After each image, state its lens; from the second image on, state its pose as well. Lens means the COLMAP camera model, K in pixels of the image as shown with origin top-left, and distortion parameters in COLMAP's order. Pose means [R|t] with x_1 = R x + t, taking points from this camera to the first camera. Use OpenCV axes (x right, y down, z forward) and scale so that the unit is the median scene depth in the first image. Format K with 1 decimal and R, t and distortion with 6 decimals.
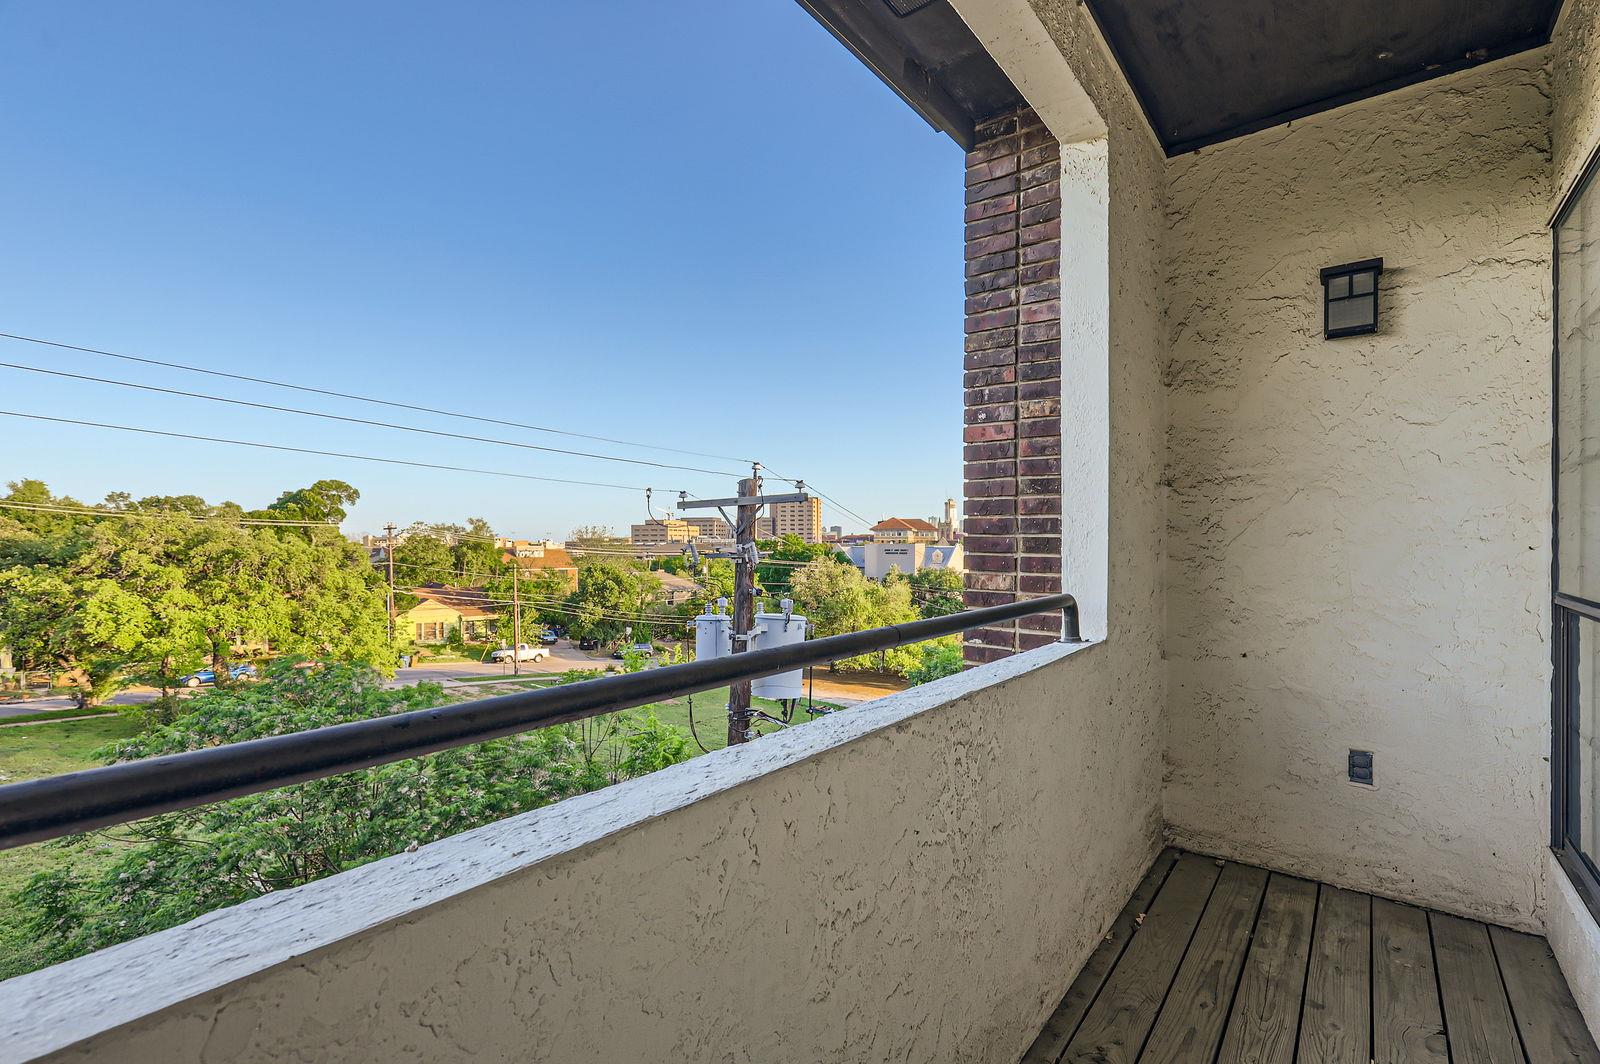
lens RADIAL K [[727.7, 0, 800.3], [0, 727.7, 541.3], [0, 0, 1]] dist [0.012857, -0.000893]
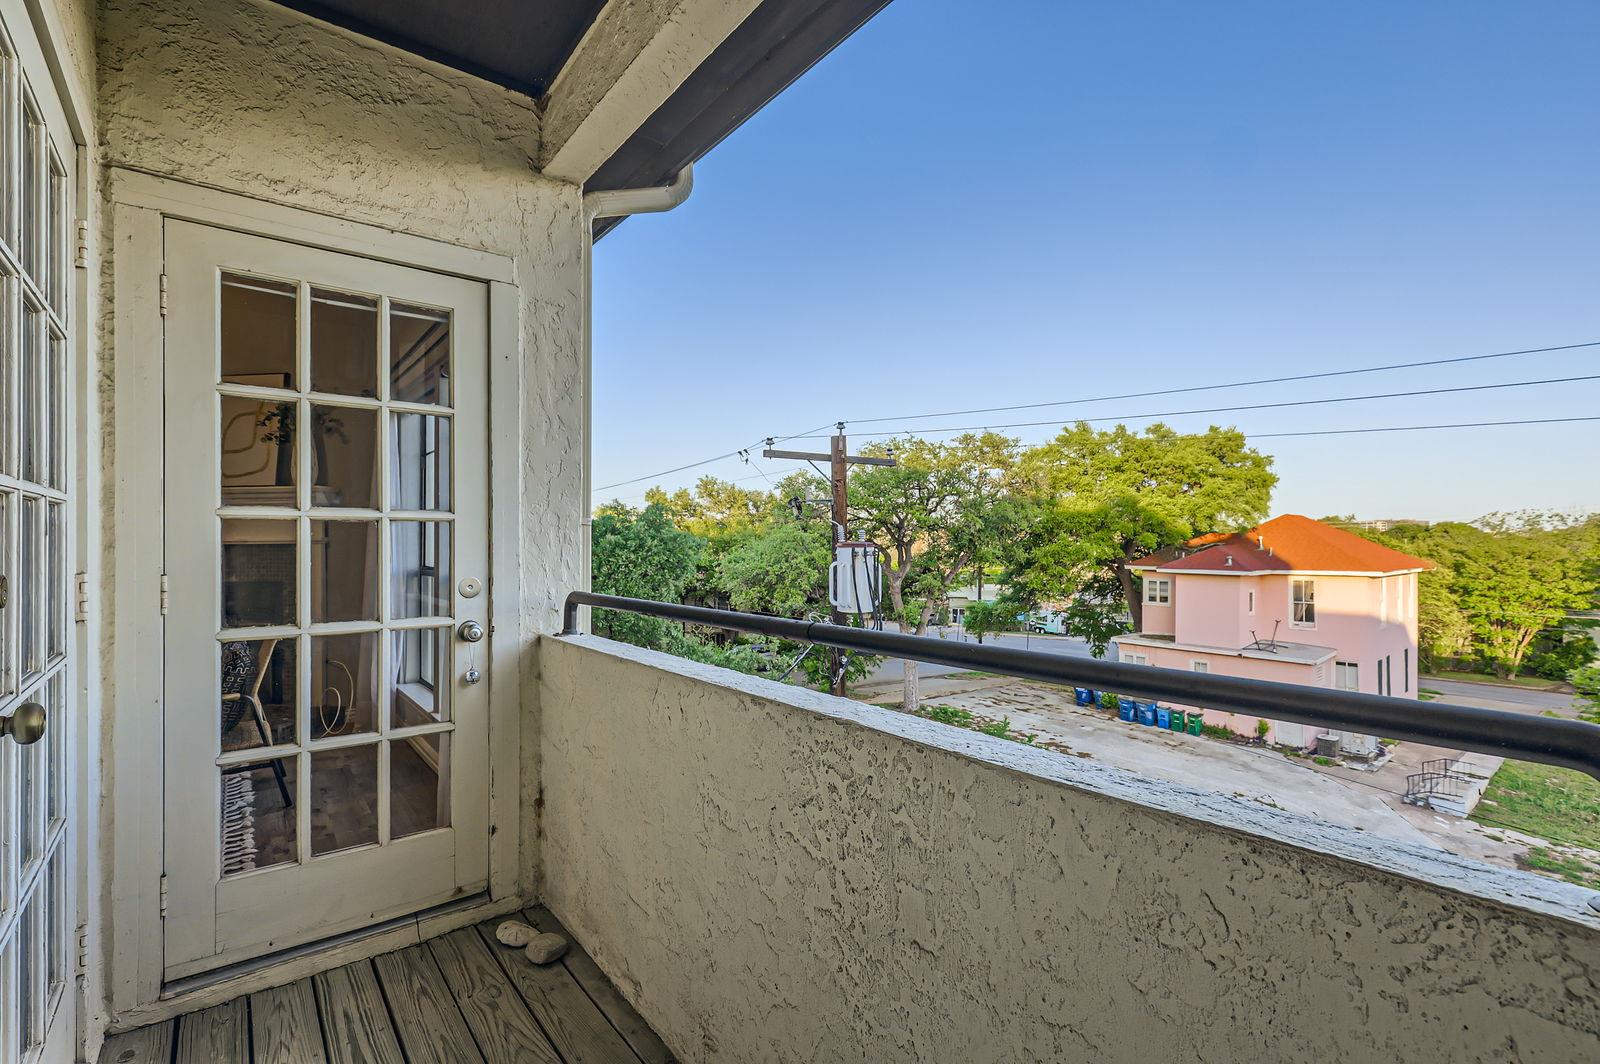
lens RADIAL K [[727.7, 0, 800.2], [0, 727.7, 538.5], [0, 0, 1]] dist [0.012857, -0.000893]
pose [[-0.246779, -0.012510, -0.968991, 1.222816], [0.002962, 0.999902, -0.013664, 0.009477], [0.969067, -0.006242, -0.246718, 1.322014]]
